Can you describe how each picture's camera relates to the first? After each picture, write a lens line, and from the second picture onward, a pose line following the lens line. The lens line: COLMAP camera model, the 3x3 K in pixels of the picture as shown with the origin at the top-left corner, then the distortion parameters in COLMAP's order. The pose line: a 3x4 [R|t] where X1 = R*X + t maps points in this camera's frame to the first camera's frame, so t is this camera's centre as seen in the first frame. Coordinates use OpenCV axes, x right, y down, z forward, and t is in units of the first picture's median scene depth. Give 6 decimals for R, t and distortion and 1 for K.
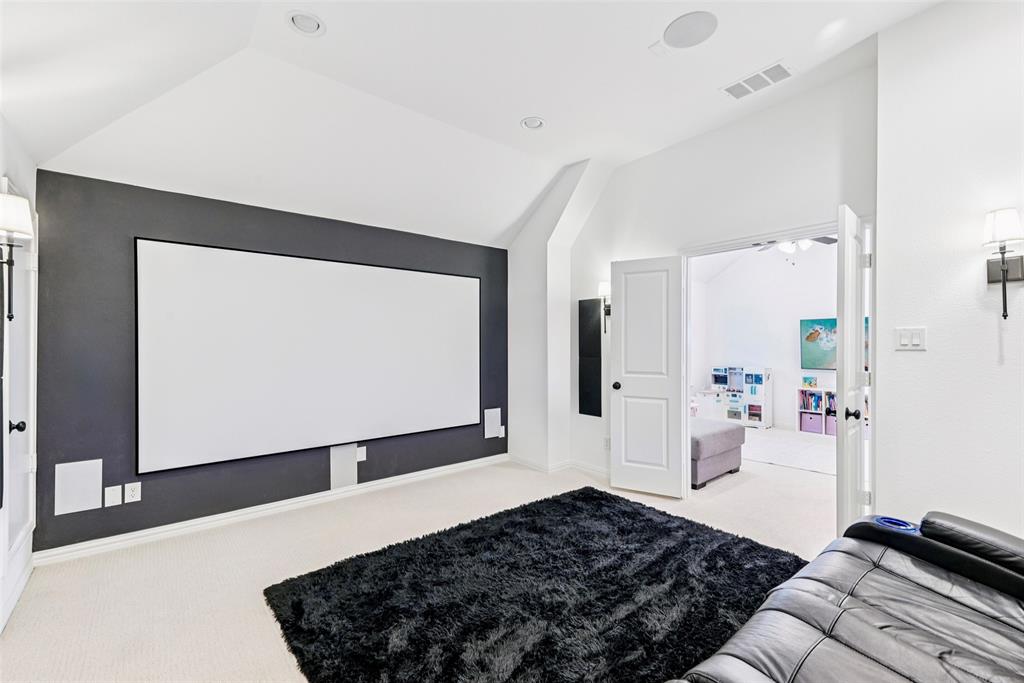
lens RADIAL K [[436.9, 0, 507.2], [0, 436.9, 342.9], [0, 0, 1]] dist [0.002109, 0.000145]
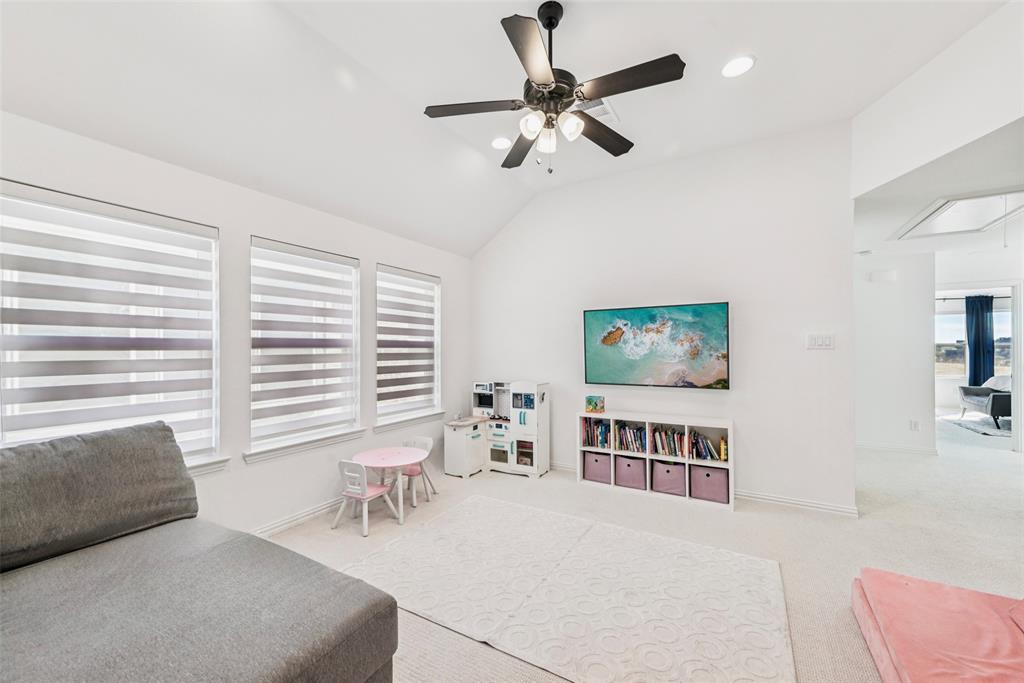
lens RADIAL K [[399.8, 0, 514.4], [0, 399.8, 343.4], [0, 0, 1]] dist [0.014269, 0.000217]
pose [[0.940987, -0.000886, 0.338442, 0.347761], [0.003048, 0.999978, -0.005856, 0.000337], [-0.338430, 0.006542, 0.940969, 0.440199]]
